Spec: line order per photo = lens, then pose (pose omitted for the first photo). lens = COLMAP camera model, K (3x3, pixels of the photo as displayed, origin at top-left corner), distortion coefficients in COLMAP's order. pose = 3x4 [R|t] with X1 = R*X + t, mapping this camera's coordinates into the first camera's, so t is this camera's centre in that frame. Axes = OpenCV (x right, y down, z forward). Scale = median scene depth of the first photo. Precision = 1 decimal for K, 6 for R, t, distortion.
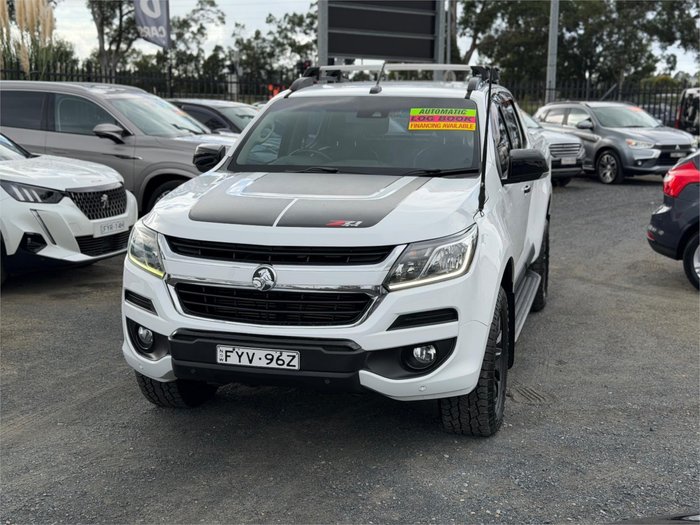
lens RADIAL K [[976.8, 0, 349.0], [0, 976.8, 251.7], [0, 0, 1]] dist [0.139193, -0.069414]
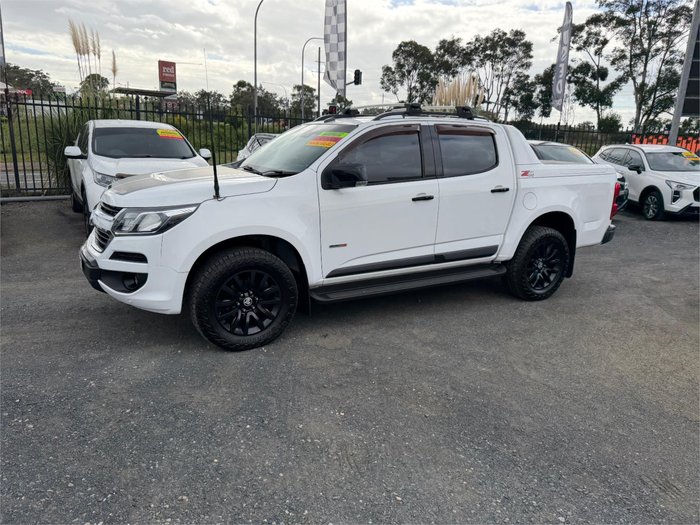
lens RADIAL K [[512.9, 0, 358.7], [0, 512.9, 262.3], [0, 0, 1]] dist [0.002250, -0.008717]
pose [[0.711165, 0.185258, -0.678177, 0.892513], [-0.139112, 0.982664, 0.122556, -0.074510], [0.689124, 0.007185, 0.724608, 0.661814]]
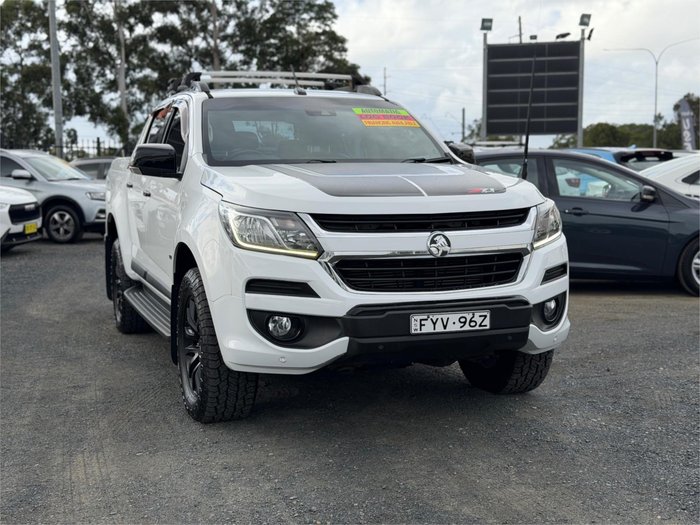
lens RADIAL K [[976.8, 0, 349.0], [0, 976.8, 251.7], [0, 0, 1]] dist [0.139193, -0.069414]
pose [[0.820169, -0.060636, 0.568900, -0.735294], [0.103795, 0.993637, -0.043732, 0.068496], [-0.562628, 0.094916, 0.821243, 0.225635]]
